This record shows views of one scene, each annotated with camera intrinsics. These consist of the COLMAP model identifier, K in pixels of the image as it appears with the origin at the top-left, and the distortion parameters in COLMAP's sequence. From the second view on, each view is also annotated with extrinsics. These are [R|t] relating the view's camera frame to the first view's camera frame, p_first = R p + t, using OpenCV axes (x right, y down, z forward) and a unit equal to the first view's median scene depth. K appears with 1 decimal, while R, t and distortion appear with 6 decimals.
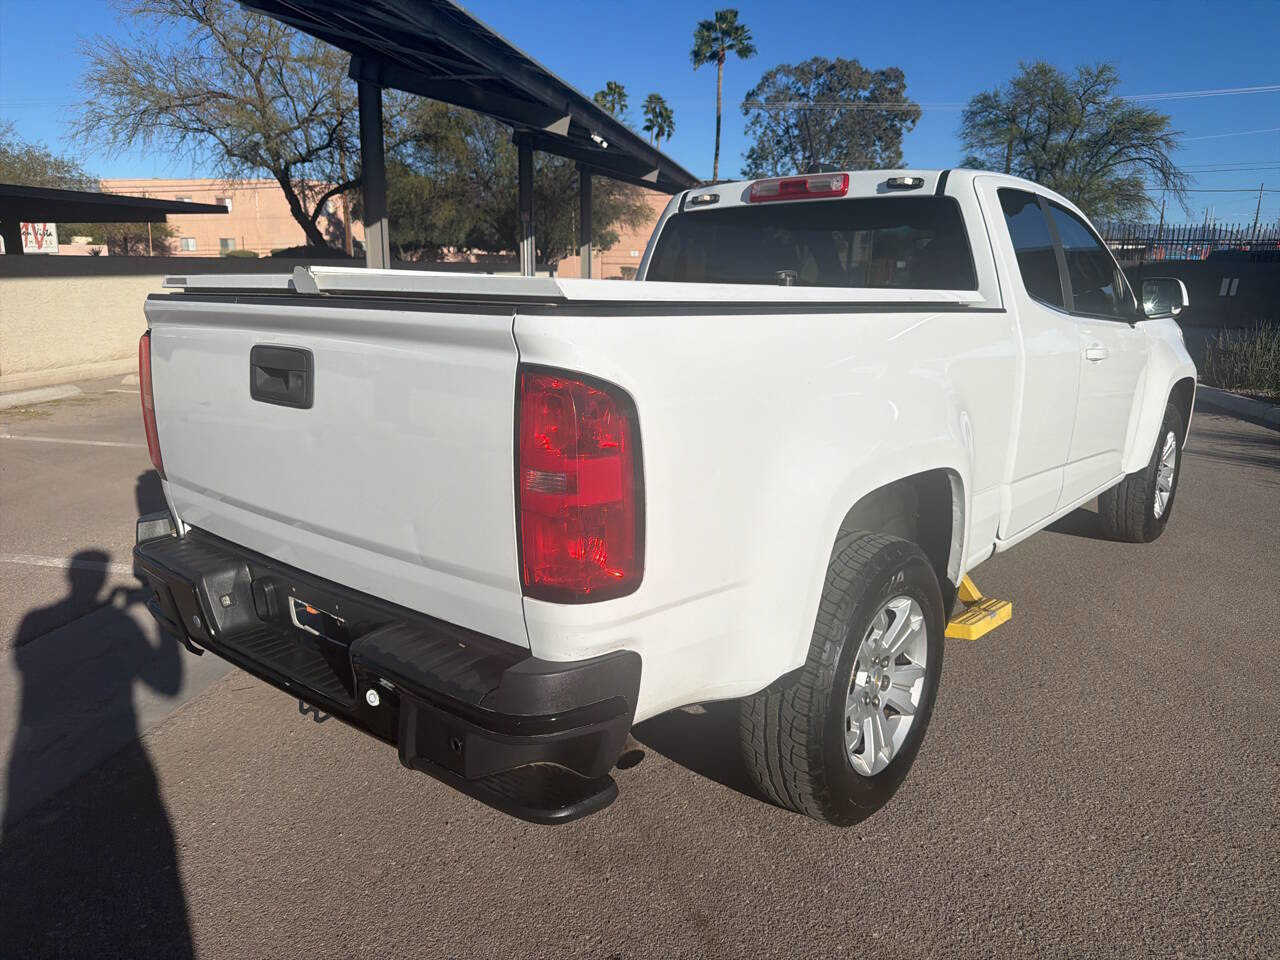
lens RADIAL K [[901.0, 0, 640.0], [0, 901.0, 480.0], [0, 0, 1]] dist [0.047887, -0.057812]
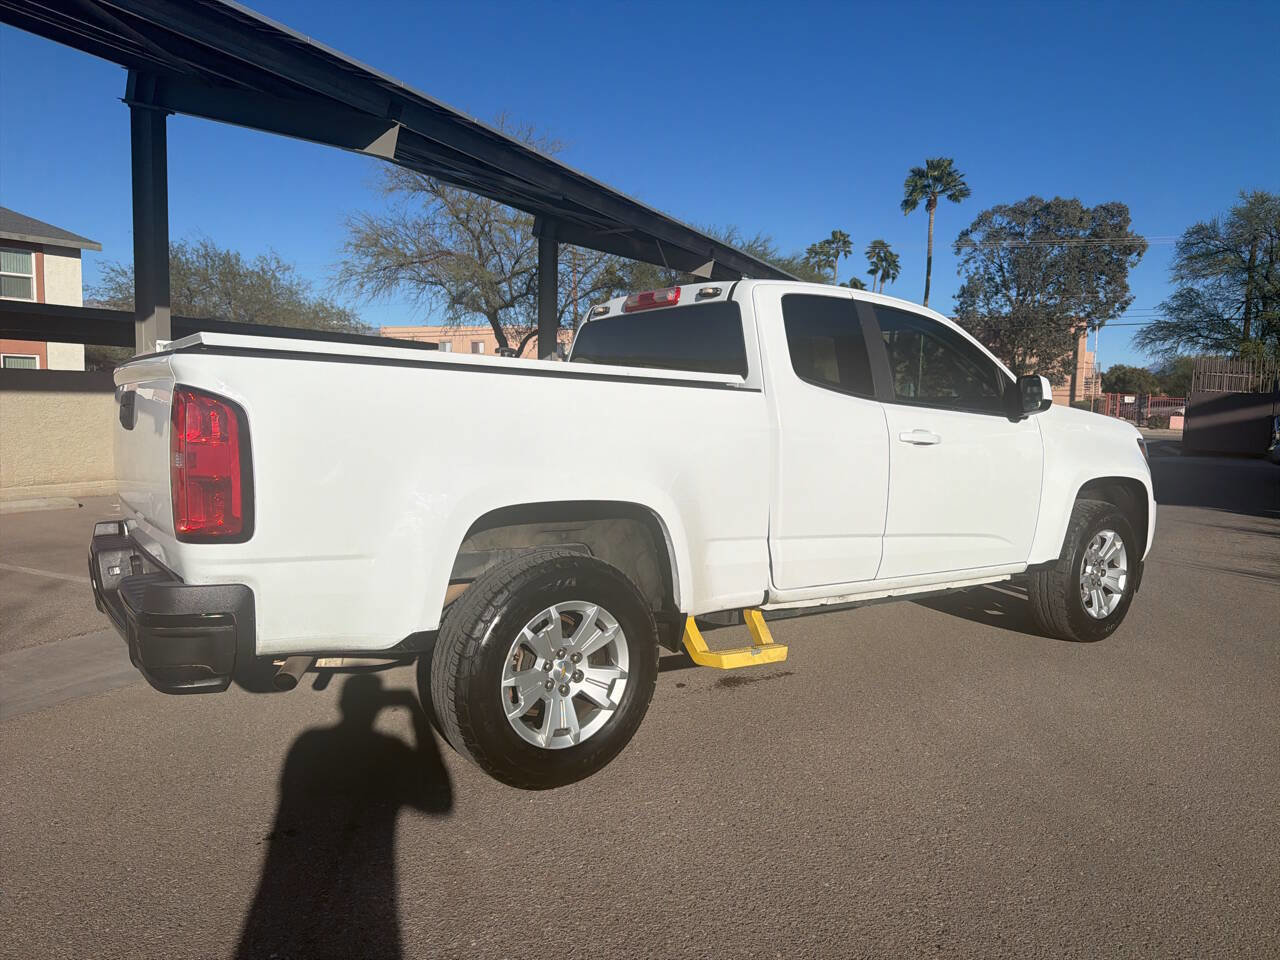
lens RADIAL K [[887.4, 0, 640.0], [0, 887.4, 480.0], [0, 0, 1]] dist [0.100970, -0.119633]
pose [[0.969447, 0.028313, -0.243660, 0.051992], [-0.063527, 0.988406, -0.137902, 0.009935], [0.236931, 0.149168, 0.960007, -0.014675]]
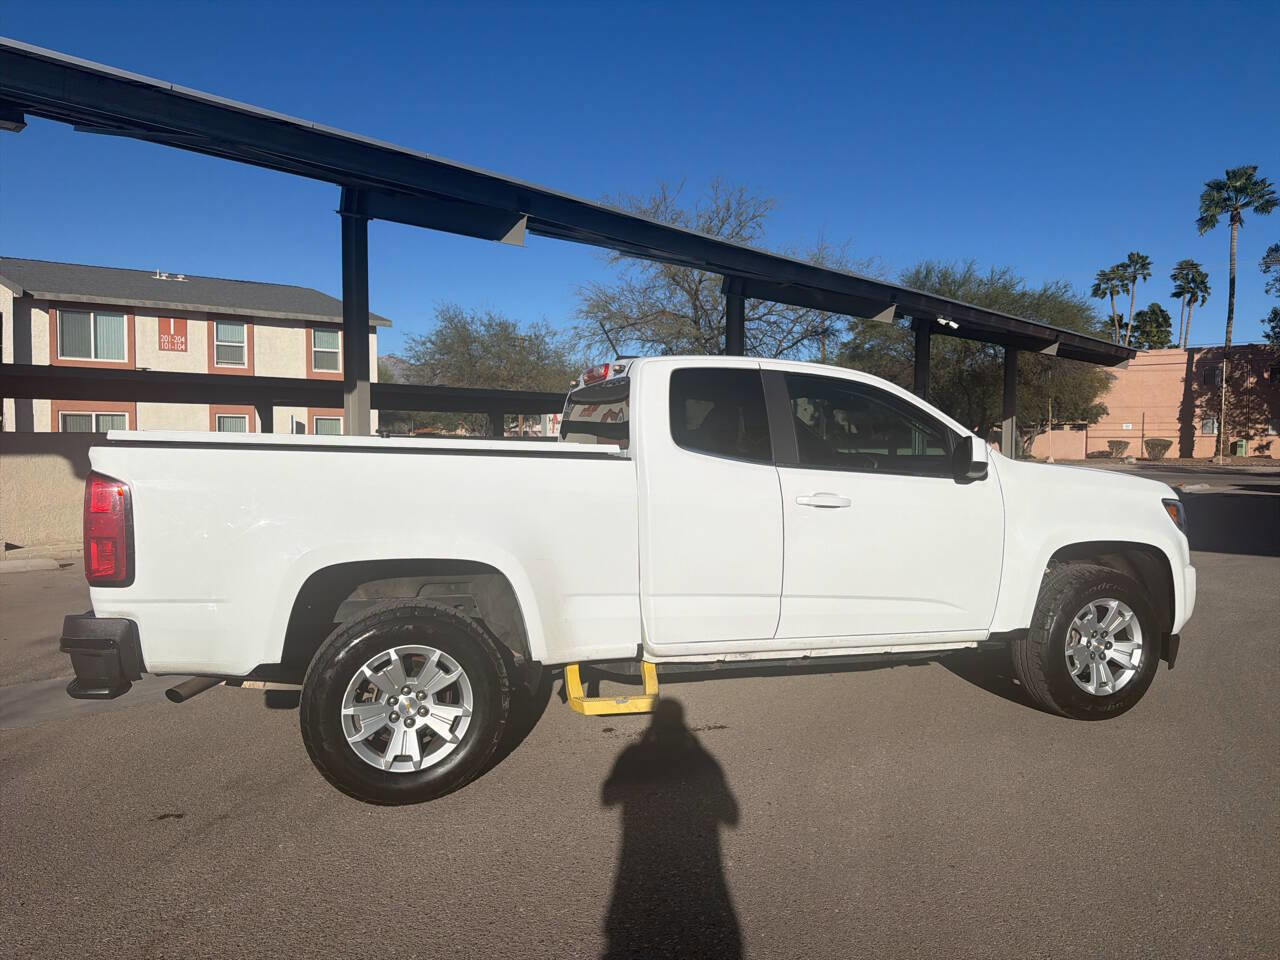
lens RADIAL K [[887.4, 0, 640.0], [0, 887.4, 480.0], [0, 0, 1]] dist [0.100970, -0.119633]
pose [[0.856436, 0.012700, -0.516096, 0.104008], [-0.111830, 0.980525, -0.161448, 0.004703], [0.503995, 0.195986, 0.841177, -0.006547]]
